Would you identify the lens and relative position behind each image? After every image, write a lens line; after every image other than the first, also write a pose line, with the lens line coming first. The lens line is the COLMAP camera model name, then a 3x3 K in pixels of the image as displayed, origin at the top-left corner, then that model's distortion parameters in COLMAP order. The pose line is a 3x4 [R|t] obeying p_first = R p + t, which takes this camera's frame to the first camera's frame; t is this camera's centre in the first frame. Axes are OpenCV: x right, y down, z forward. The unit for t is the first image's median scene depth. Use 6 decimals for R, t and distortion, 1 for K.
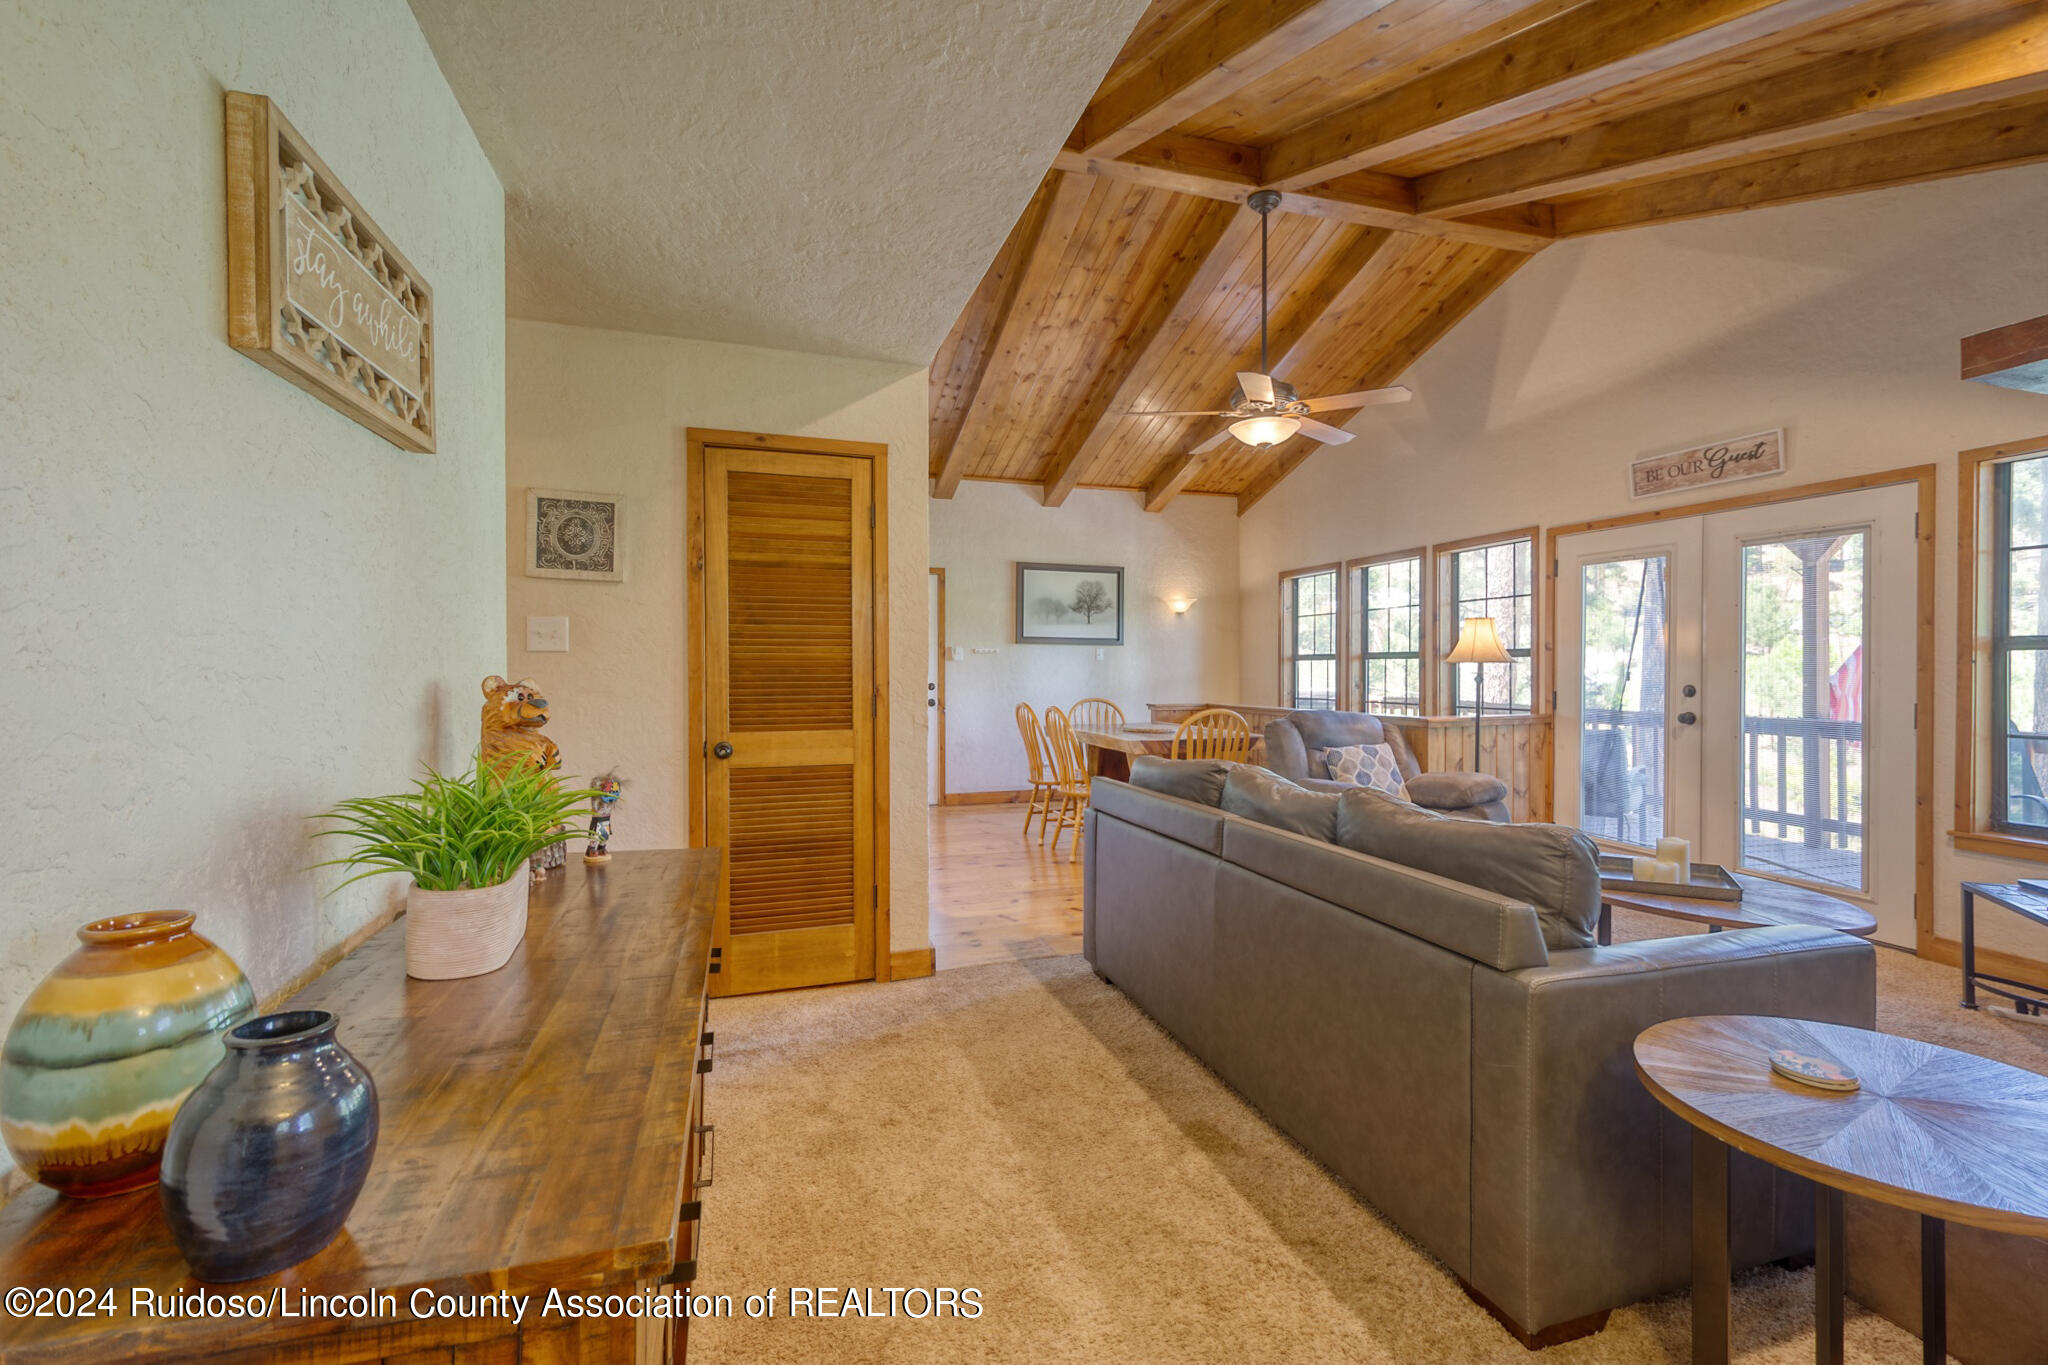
lens RADIAL K [[904.6, 0, 1047.2], [0, 904.6, 672.2], [0, 0, 1]] dist [0.011391, -0.000412]
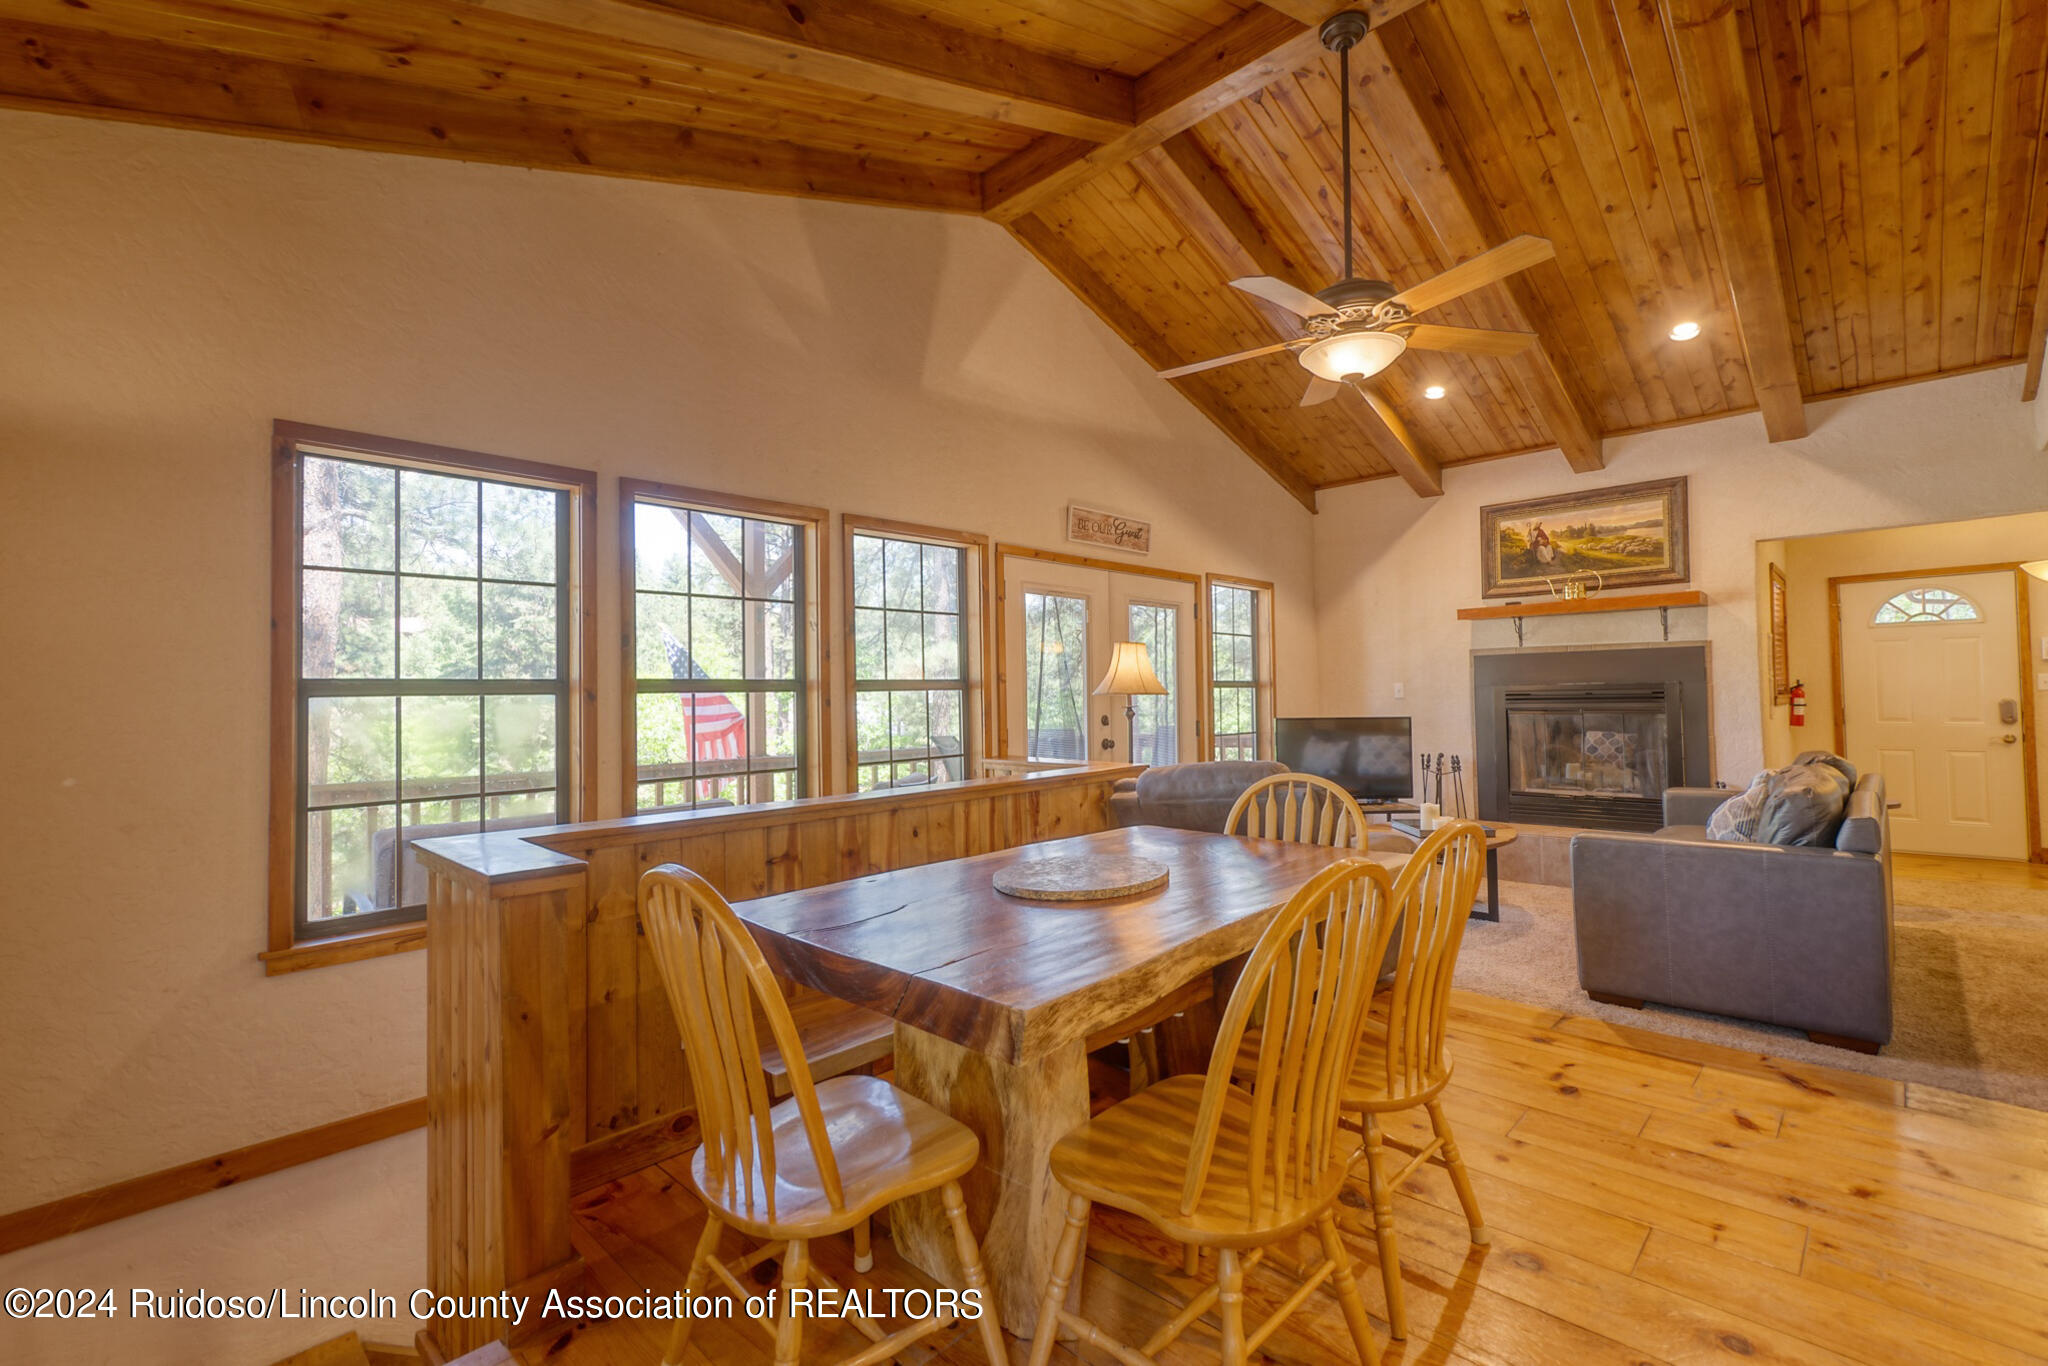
lens RADIAL K [[885.3, 0, 1048.1], [0, 885.3, 673.1], [0, 0, 1]] dist [0.023531, -0.010103]
pose [[-0.464911, 0.033654, 0.884718, -0.247901], [0.021624, 0.999411, -0.026654, -0.010258], [-0.885093, 0.006739, -0.465365, 1.524454]]
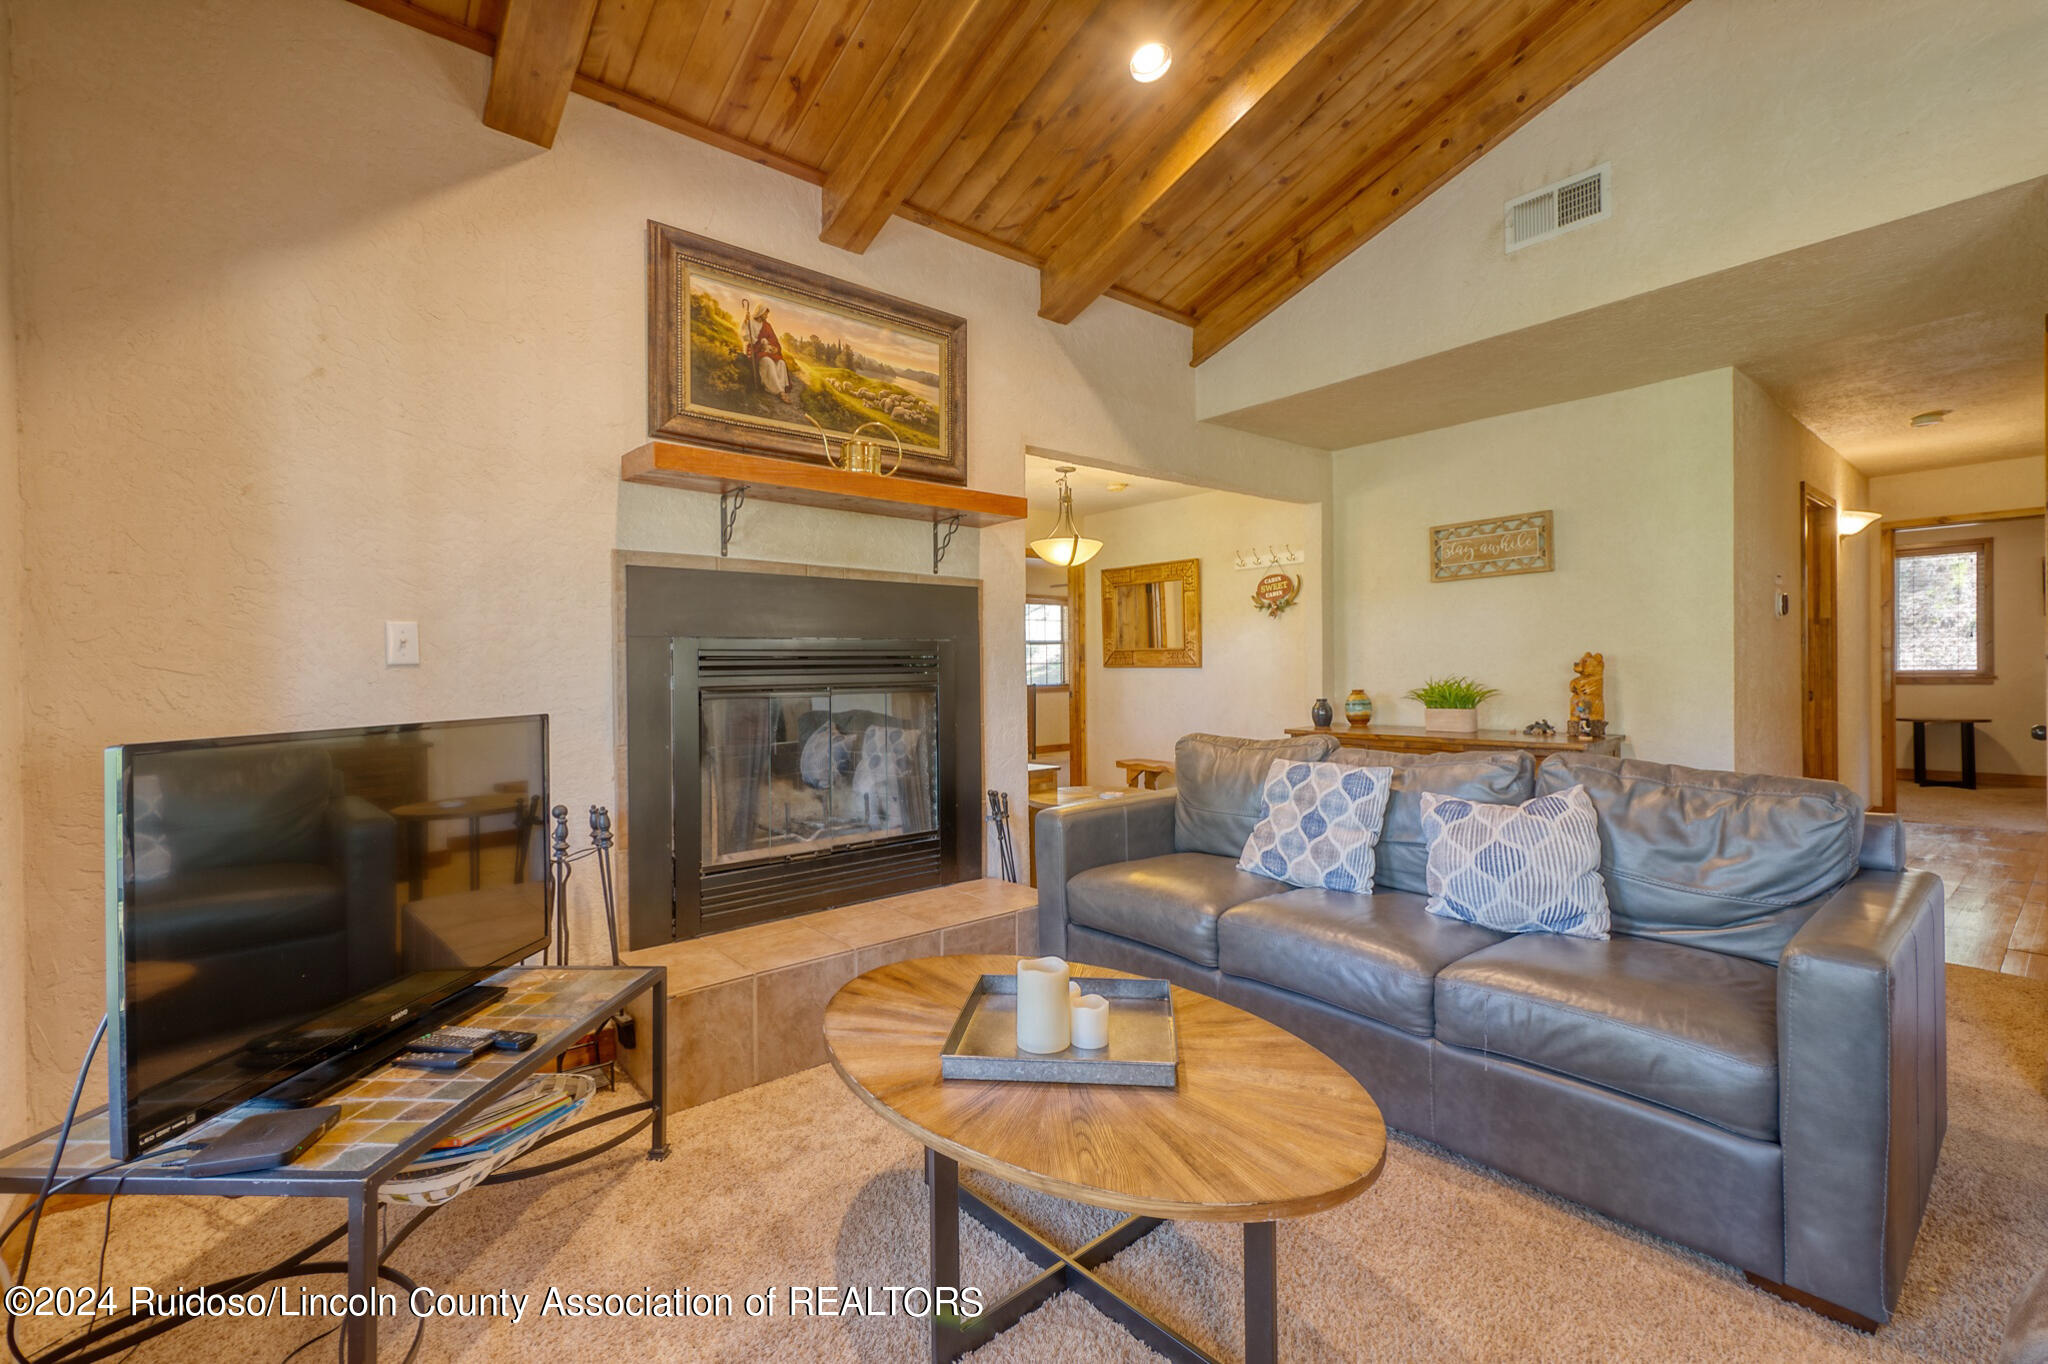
lens RADIAL K [[890.5, 0, 1048.3], [0, 890.5, 672.8], [0, 0, 1]] dist [0.013305, -0.002974]
pose [[-0.924200, 0.014567, -0.381630, 0.585100], [0.012024, 0.999887, 0.009047, 0.008062], [0.381719, 0.003773, -0.924271, 0.977881]]
